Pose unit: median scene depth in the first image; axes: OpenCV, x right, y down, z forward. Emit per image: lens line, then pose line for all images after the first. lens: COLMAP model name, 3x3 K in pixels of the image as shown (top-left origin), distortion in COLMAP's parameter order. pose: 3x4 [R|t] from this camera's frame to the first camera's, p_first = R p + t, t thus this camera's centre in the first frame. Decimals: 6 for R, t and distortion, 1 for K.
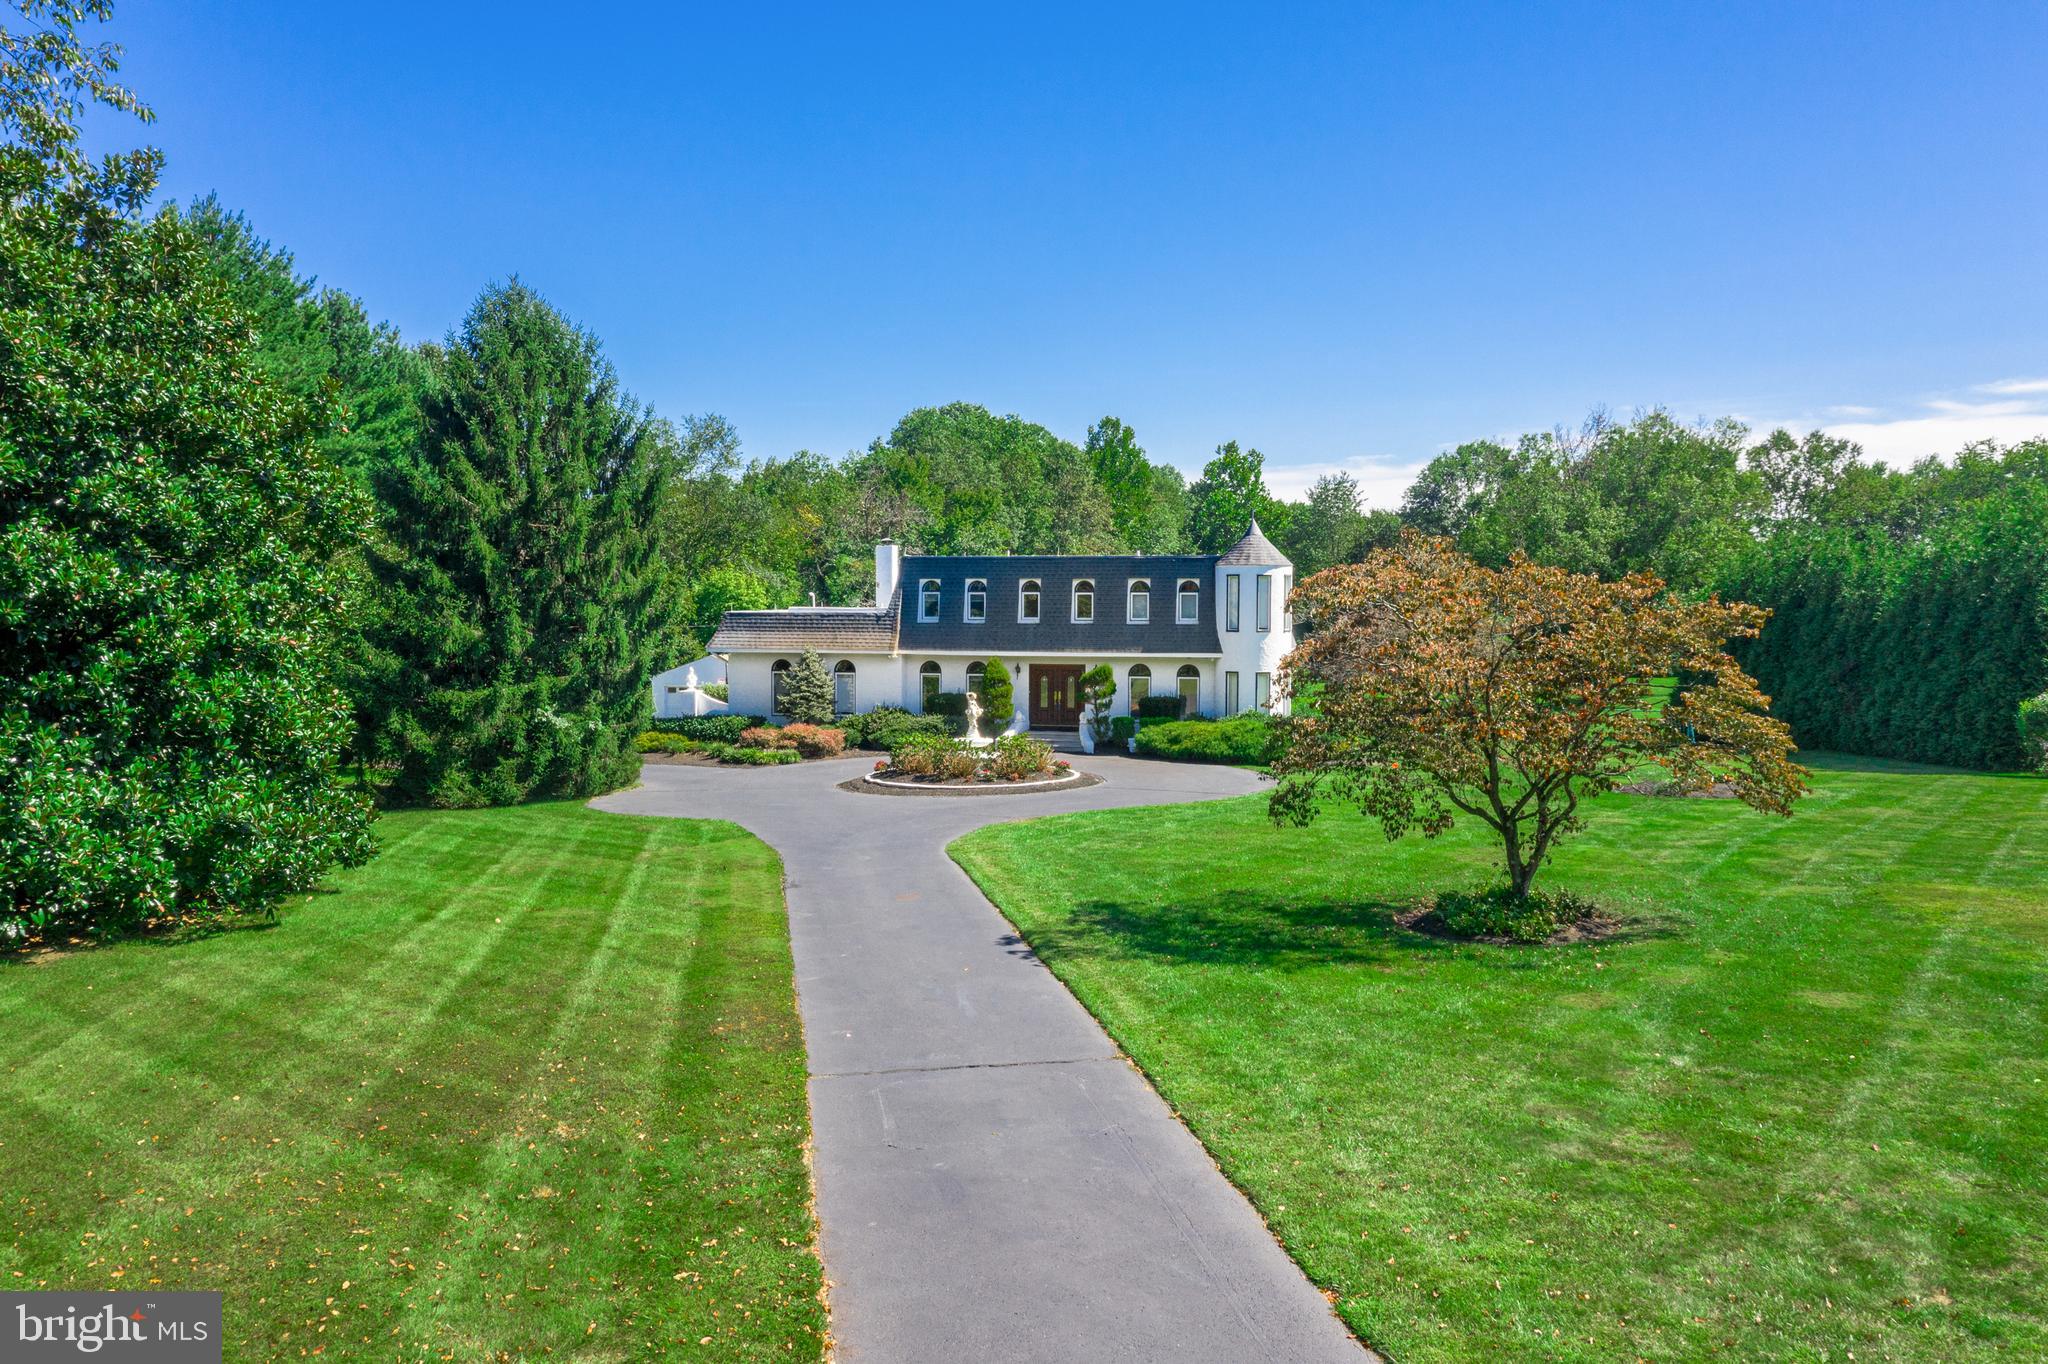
lens RADIAL K [[1648.2, 0, 1024.0], [0, 1648.2, 682.0], [0, 0, 1]] dist [-0.046979, 0.148903]
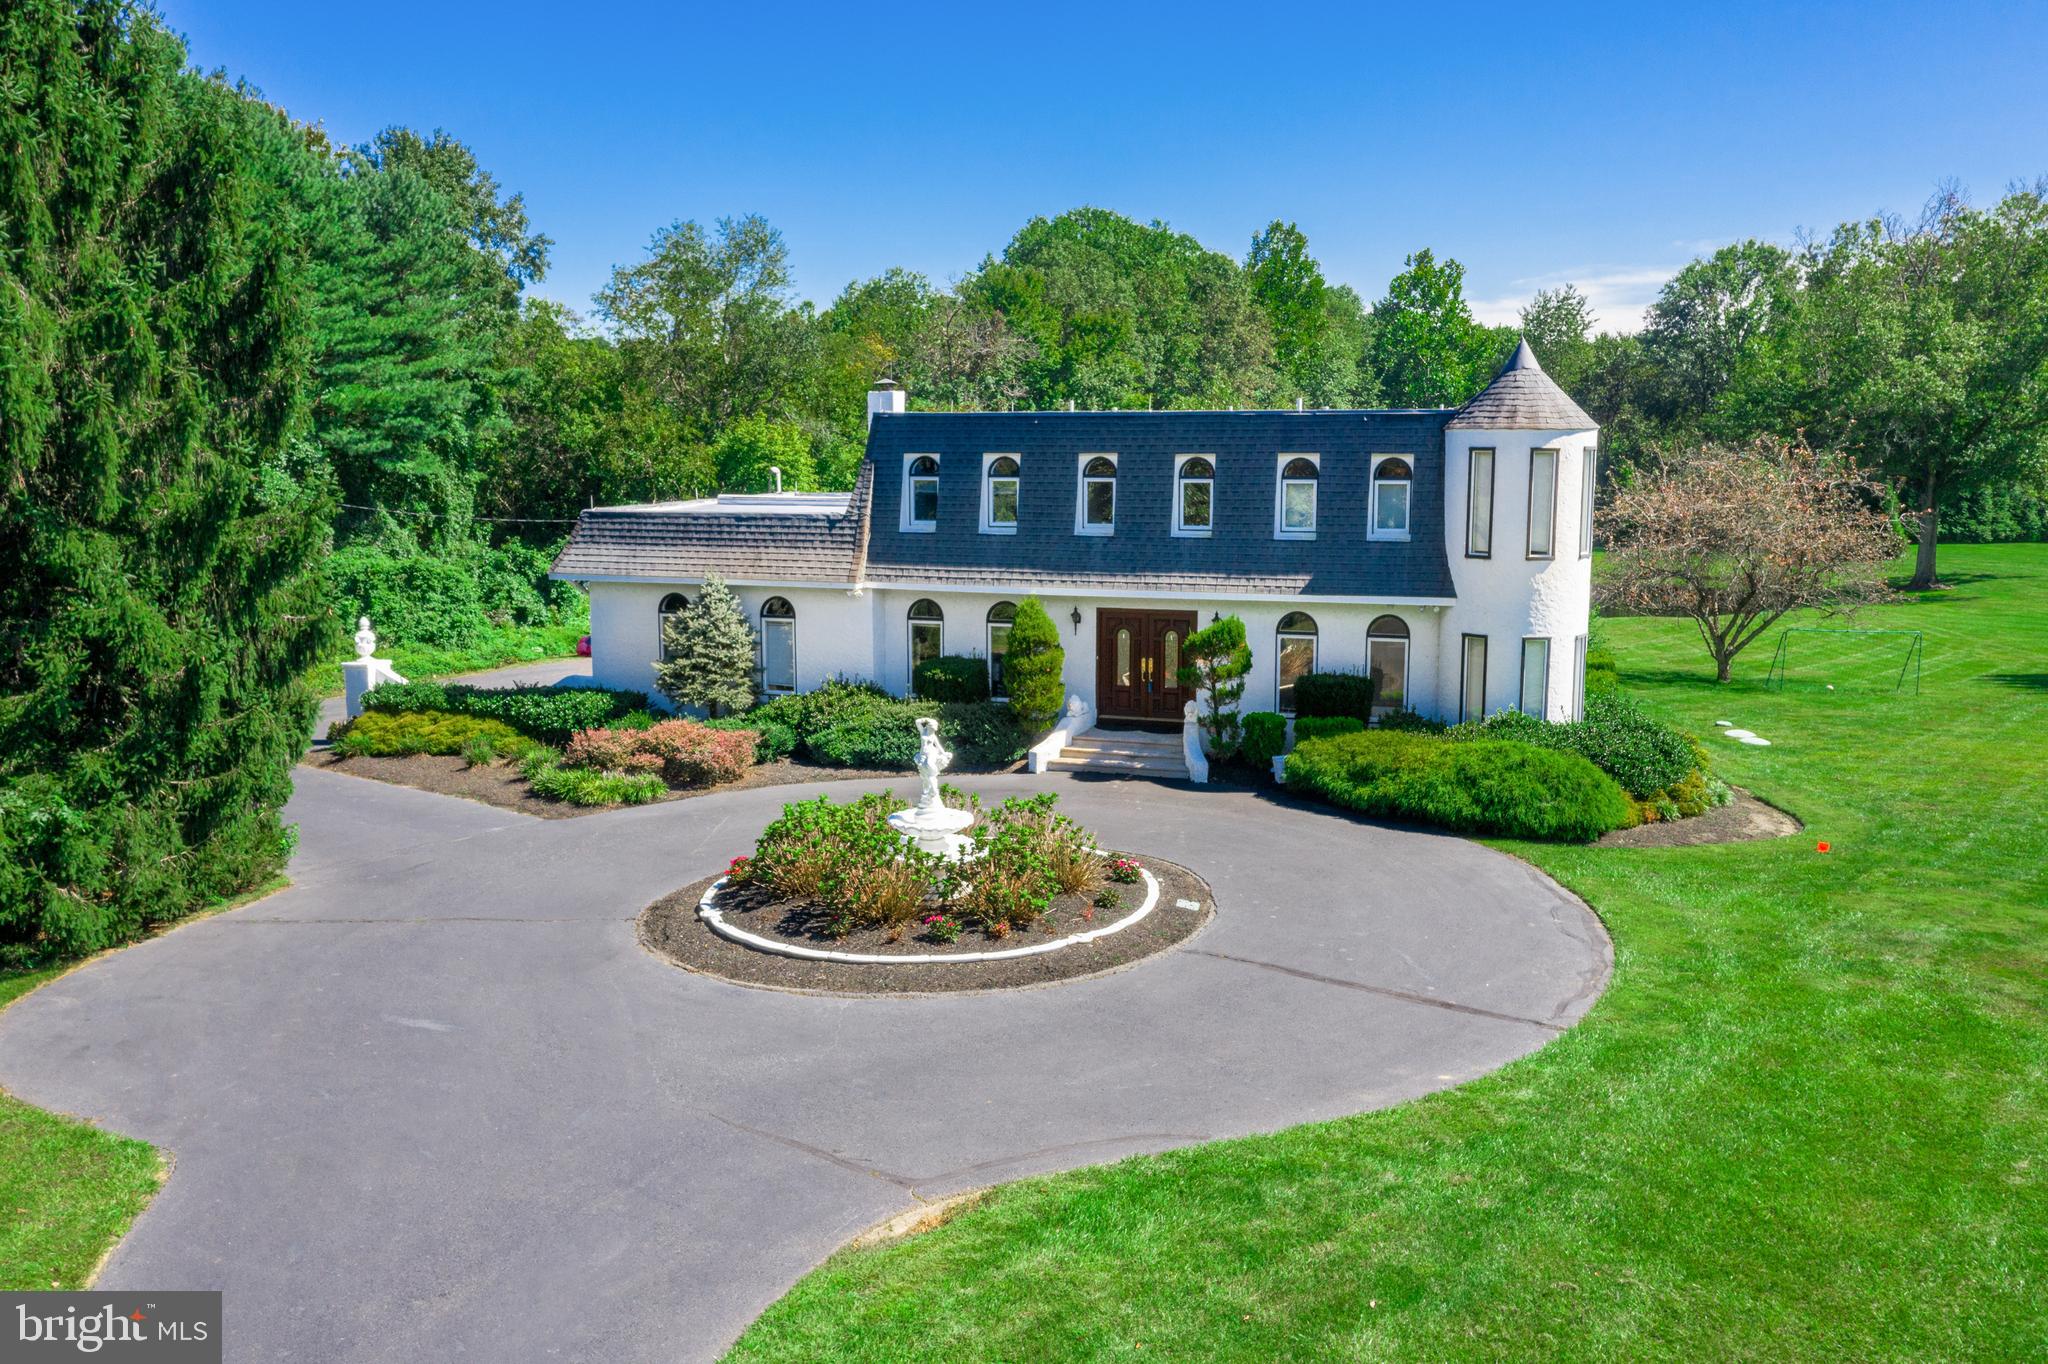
lens RADIAL K [[1648.2, 0, 1024.0], [0, 1648.2, 682.0], [0, 0, 1]] dist [-0.046979, 0.148903]
pose [[0.995010, 0.009815, -0.099289, 0.034271], [0.000049, 0.995101, 0.098859, -0.041070], [0.099773, -0.098370, 0.990136, 0.447204]]
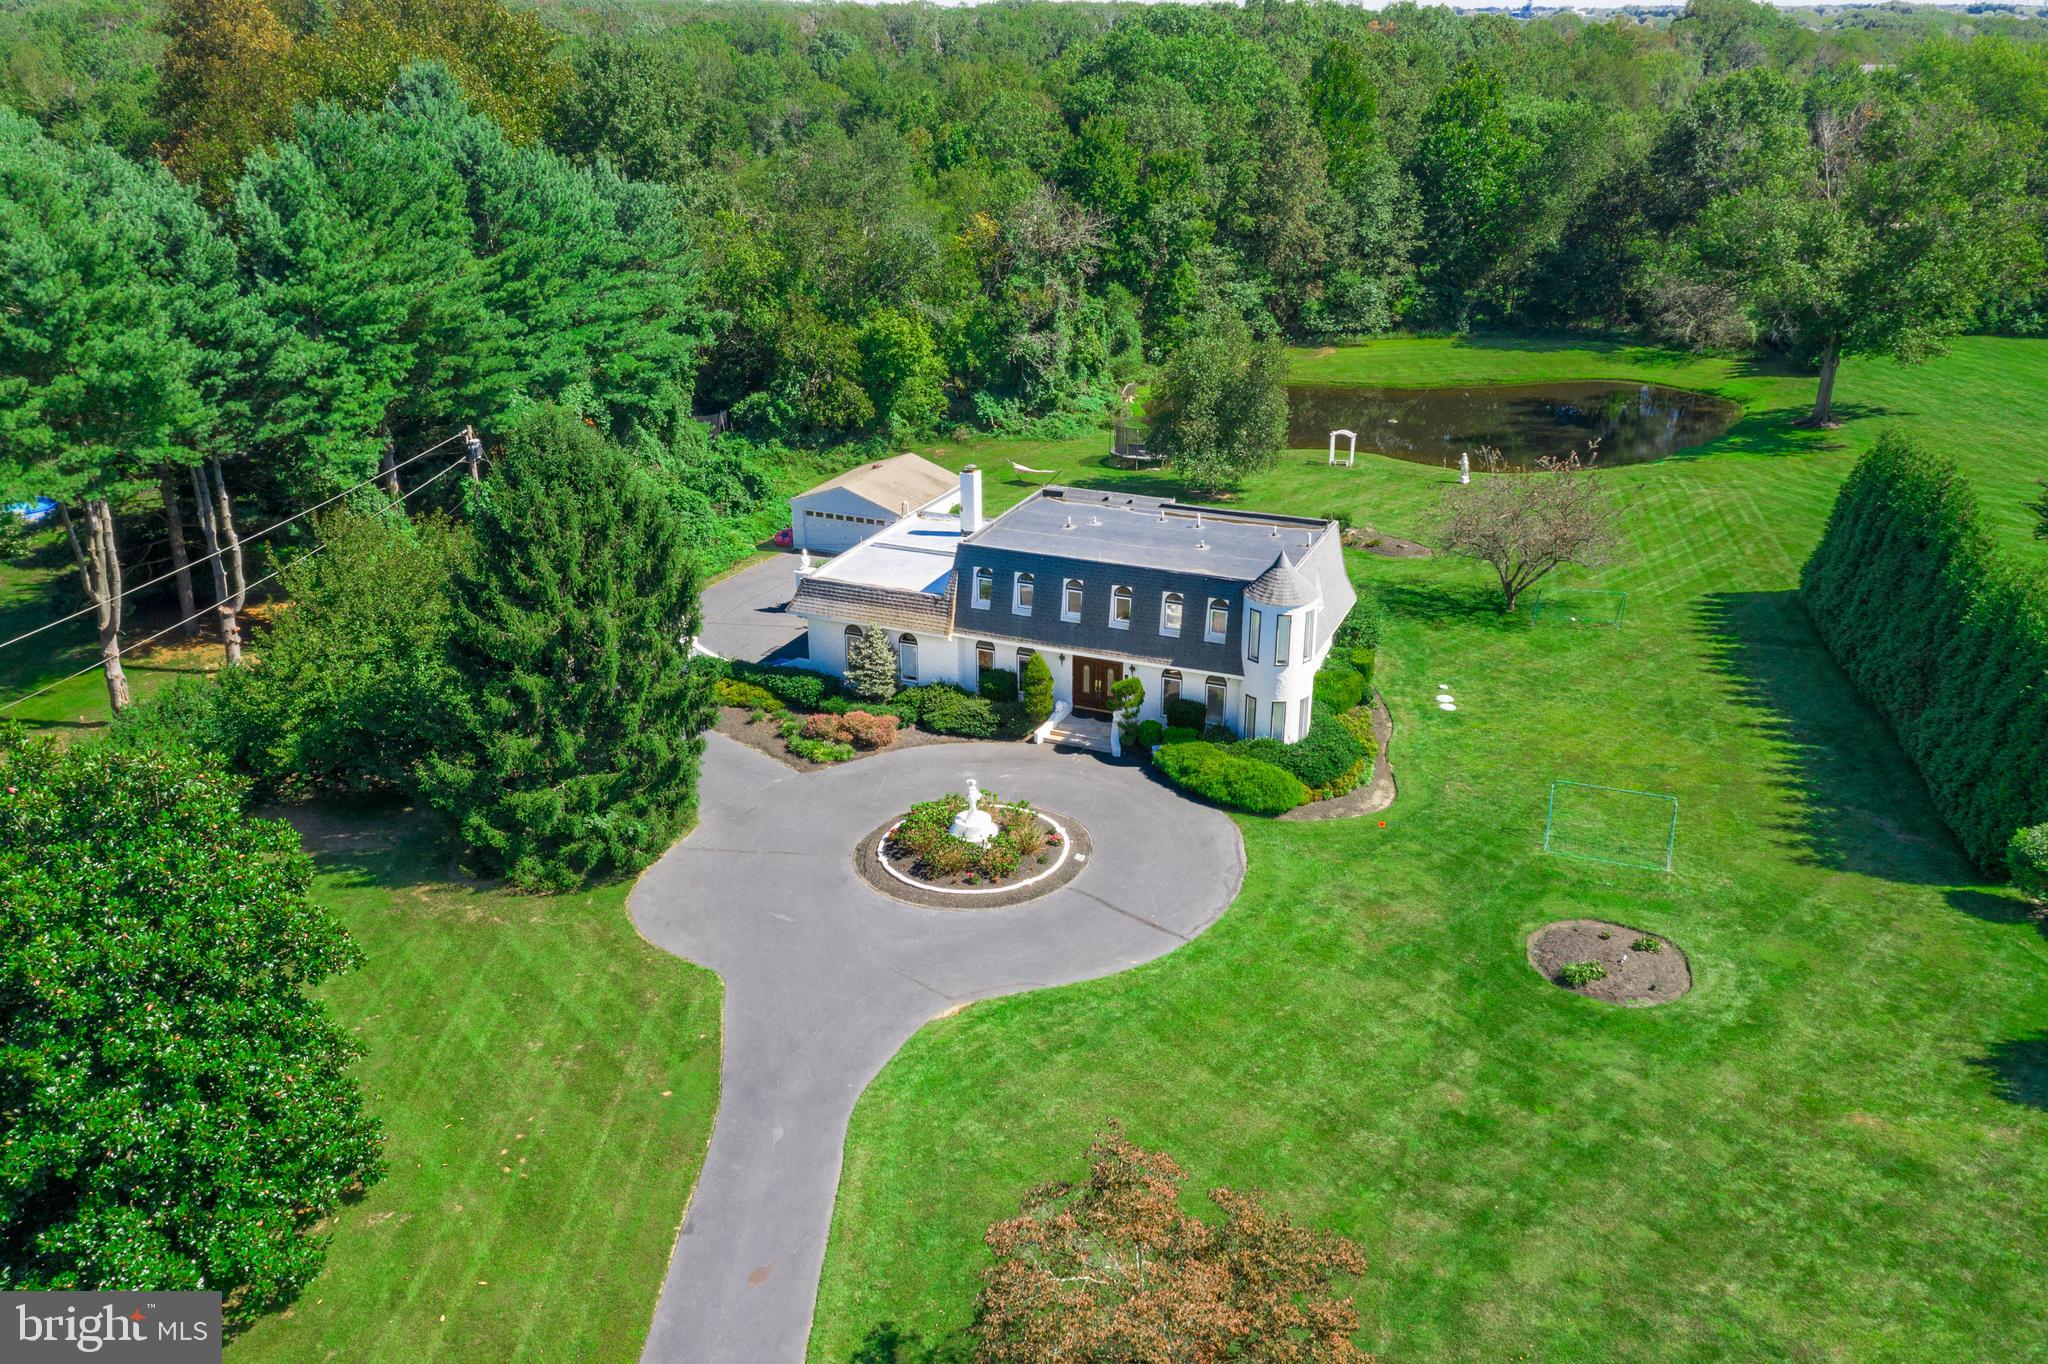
lens RADIAL K [[1648.2, 0, 1024.0], [0, 1648.2, 682.0], [0, 0, 1]] dist [-0.046979, 0.148903]
pose [[0.983935, 0.061234, -0.167698, 0.152785], [-0.001321, 0.941810, 0.336144, -0.353642], [0.178523, -0.330522, 0.926760, -0.000575]]
